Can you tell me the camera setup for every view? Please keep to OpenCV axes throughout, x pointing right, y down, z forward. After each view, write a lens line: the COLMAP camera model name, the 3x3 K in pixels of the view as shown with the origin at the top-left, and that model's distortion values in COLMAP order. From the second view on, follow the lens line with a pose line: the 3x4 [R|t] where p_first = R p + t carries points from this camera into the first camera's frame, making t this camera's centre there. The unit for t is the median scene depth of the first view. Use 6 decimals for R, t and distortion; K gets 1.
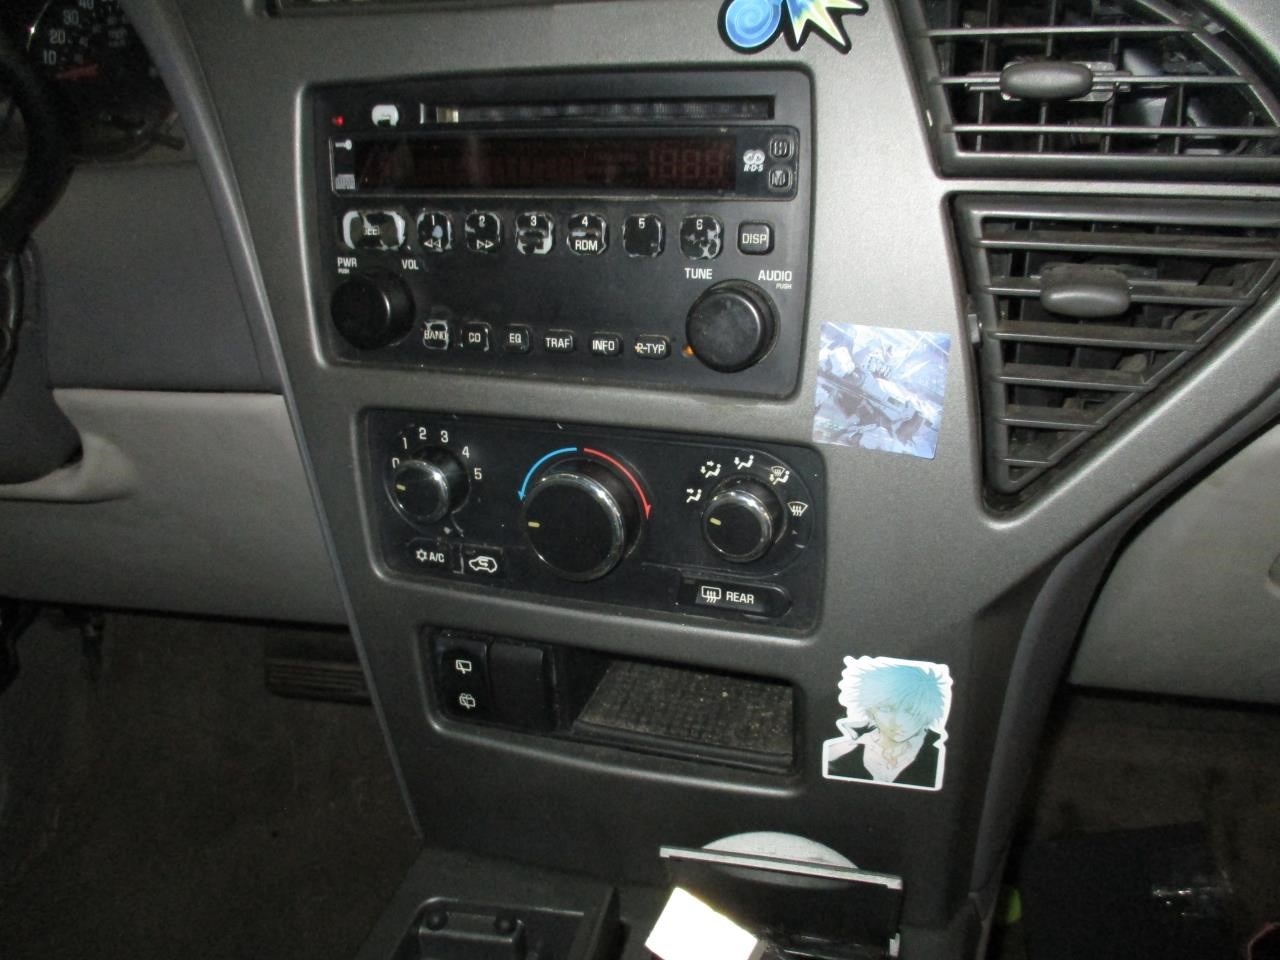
lens RADIAL K [[1157.7, 0, 640.0], [0, 1157.7, 480.0], [0, 0, 1]] dist [-0.011552, -0.003709]
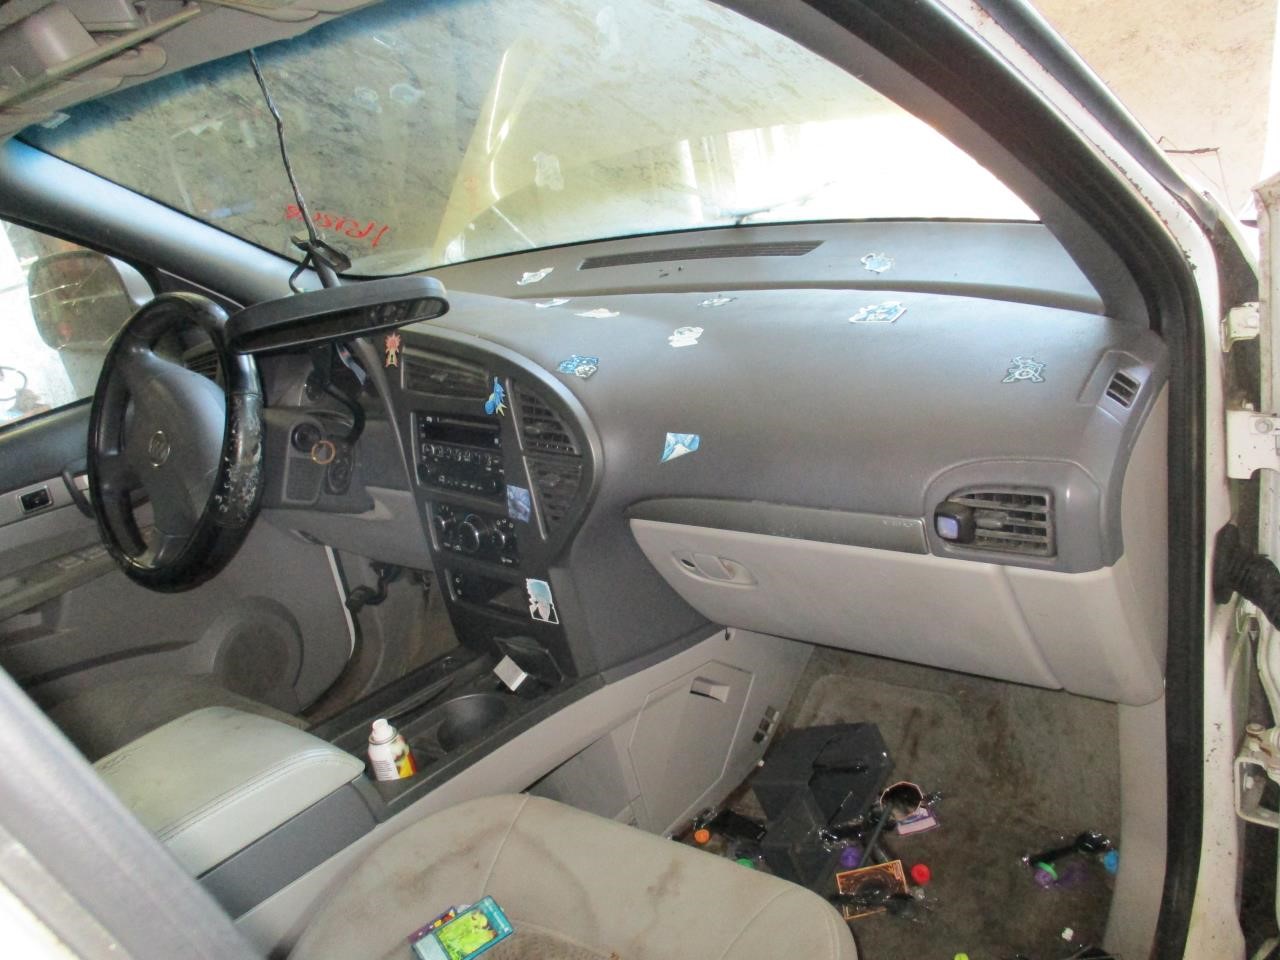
lens RADIAL K [[1157.7, 0, 640.0], [0, 1157.7, 480.0], [0, 0, 1]] dist [-0.011552, -0.003709]
pose [[0.913003, 0.048472, -0.405063, 1.801362], [-0.069630, 0.996862, -0.037655, -0.034765], [0.401967, 0.062584, 0.913513, -1.970469]]
